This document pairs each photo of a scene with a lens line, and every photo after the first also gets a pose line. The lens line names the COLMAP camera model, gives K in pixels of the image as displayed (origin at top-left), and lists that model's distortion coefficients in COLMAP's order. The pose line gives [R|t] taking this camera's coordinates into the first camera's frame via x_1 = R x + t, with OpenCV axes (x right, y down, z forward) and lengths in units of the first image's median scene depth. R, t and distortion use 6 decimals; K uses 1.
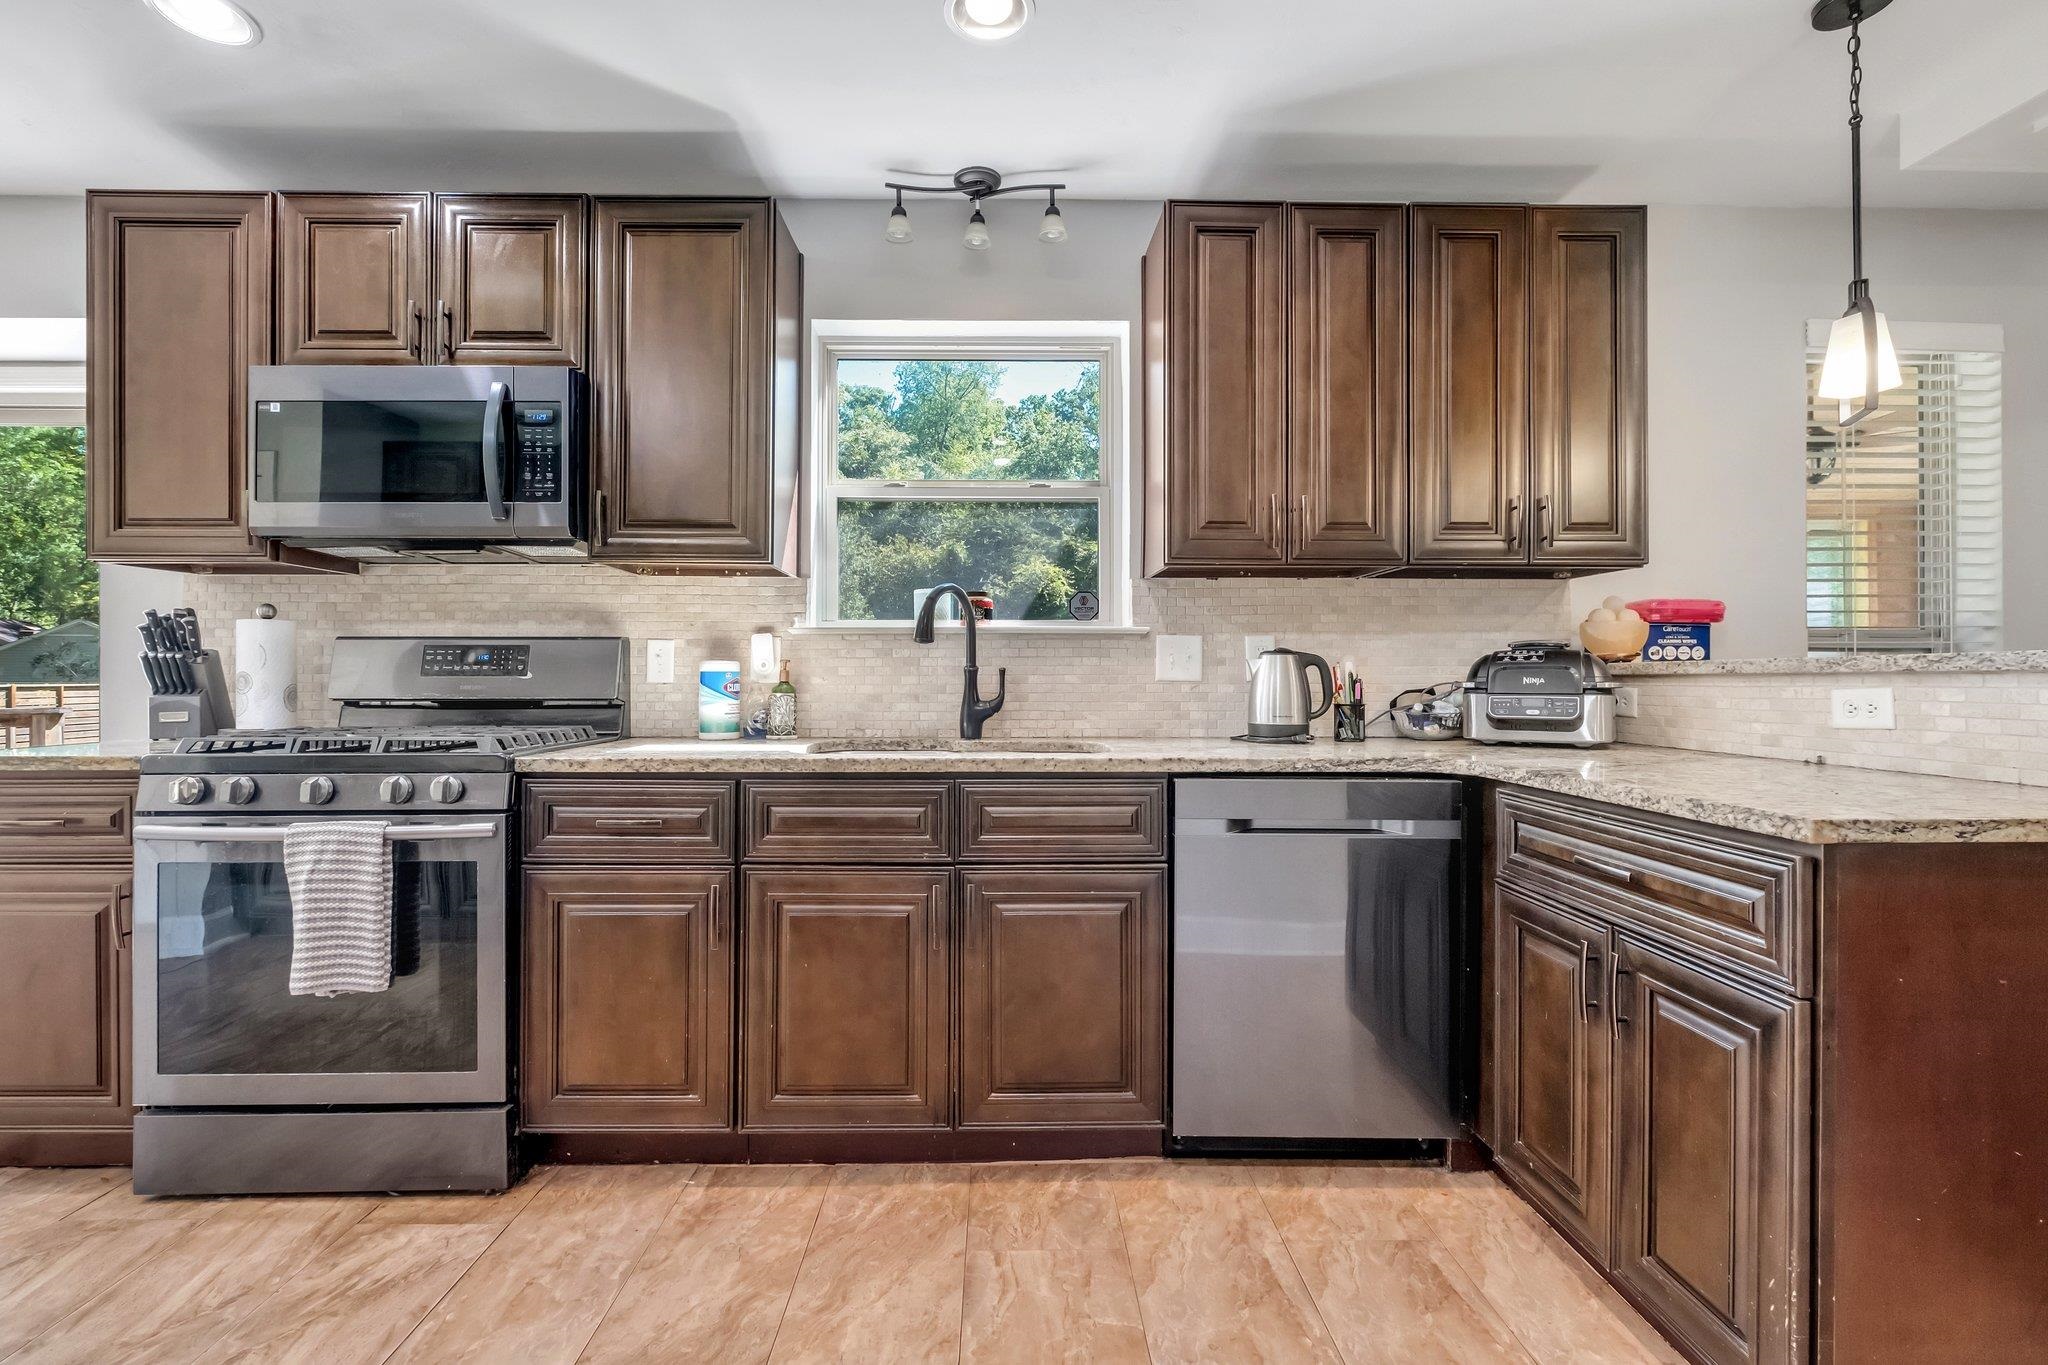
lens RADIAL K [[904.3, 0, 1007.8], [0, 904.3, 677.7], [0, 0, 1]] dist [-0.002283, -0.000830]
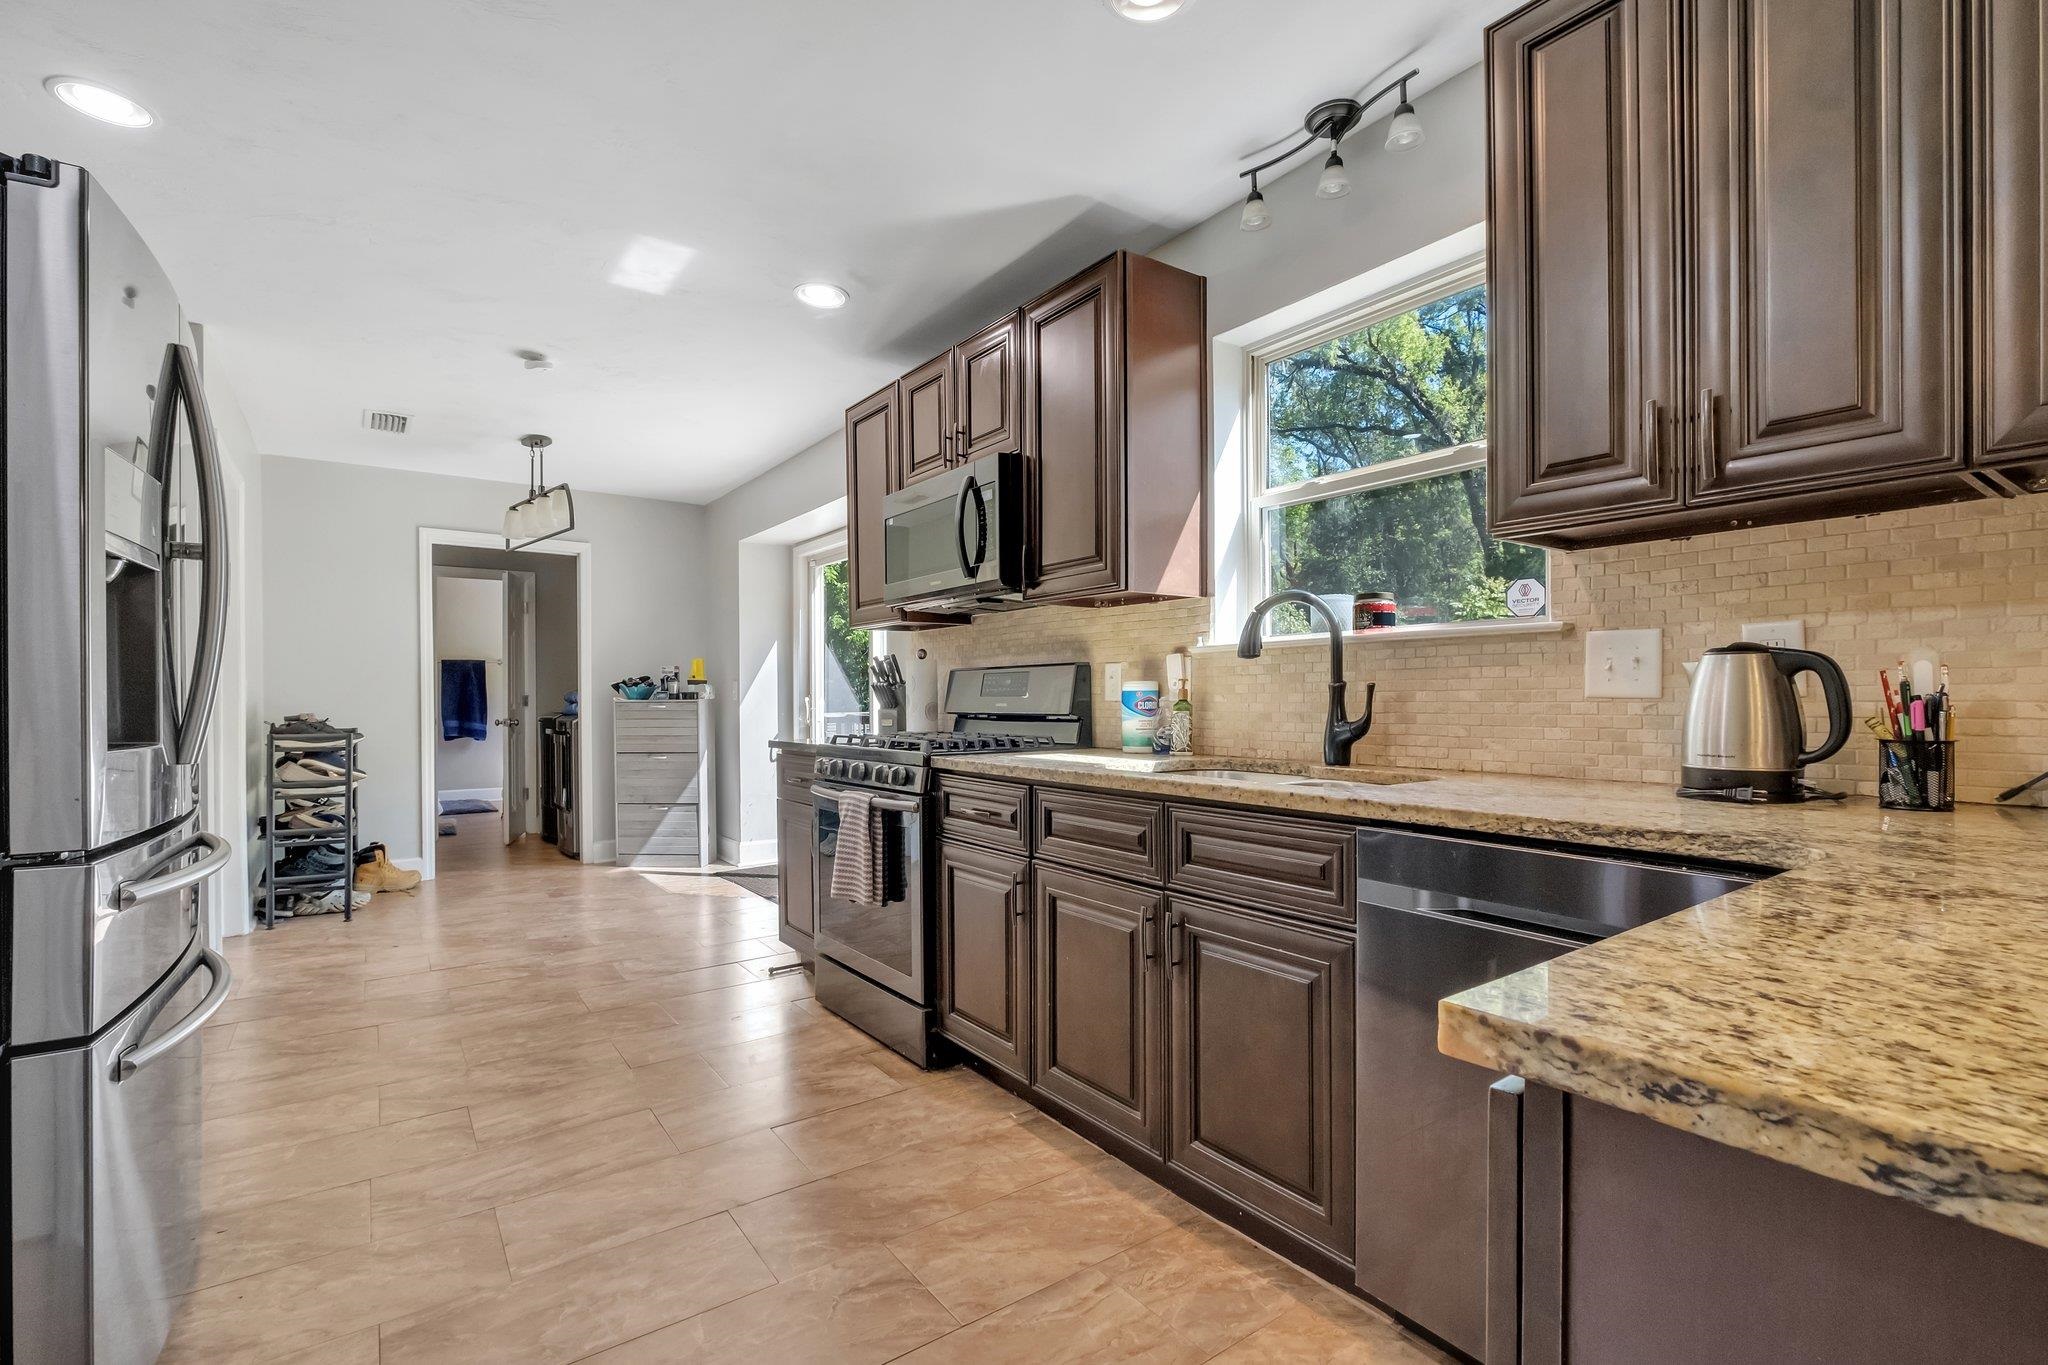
lens RADIAL K [[920.9, 0, 1021.1], [0, 920.9, 707.4], [0, 0, 1]] dist [-0.004368, -0.000512]
pose [[0.566514, 0.005057, -0.824036, 0.534078], [0.007555, 0.999907, 0.011330, -0.000349], [0.824017, -0.012645, 0.566423, 0.257415]]
